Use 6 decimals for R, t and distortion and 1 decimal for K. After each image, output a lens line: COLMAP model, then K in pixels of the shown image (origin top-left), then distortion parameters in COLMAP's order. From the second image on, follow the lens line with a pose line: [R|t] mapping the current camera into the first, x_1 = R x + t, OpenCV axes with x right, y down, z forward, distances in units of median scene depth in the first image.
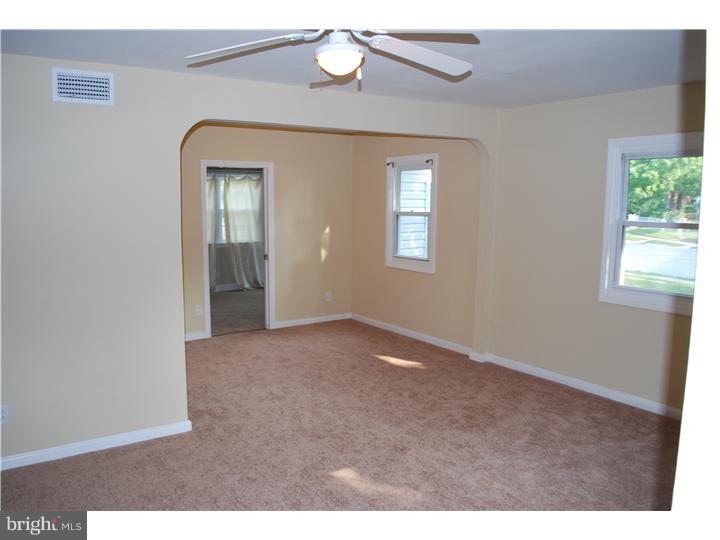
lens RADIAL K [[564.3, 0, 360.0], [0, 564.3, 270.0], [0, 0, 1]] dist [-0.083613, 0.007694]
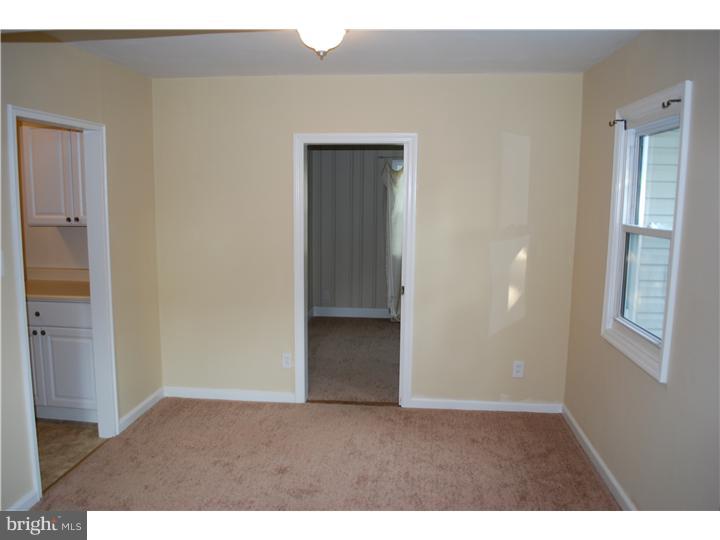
lens RADIAL K [[551.0, 0, 358.5], [0, 551.0, 287.6], [0, 0, 1]] dist [0.002345, 0.004164]
pose [[0.785528, 0.108522, -0.609236, 0.169145], [-0.099493, 0.993843, 0.048747, -0.053092], [0.610775, 0.022323, 0.791489, 0.499850]]
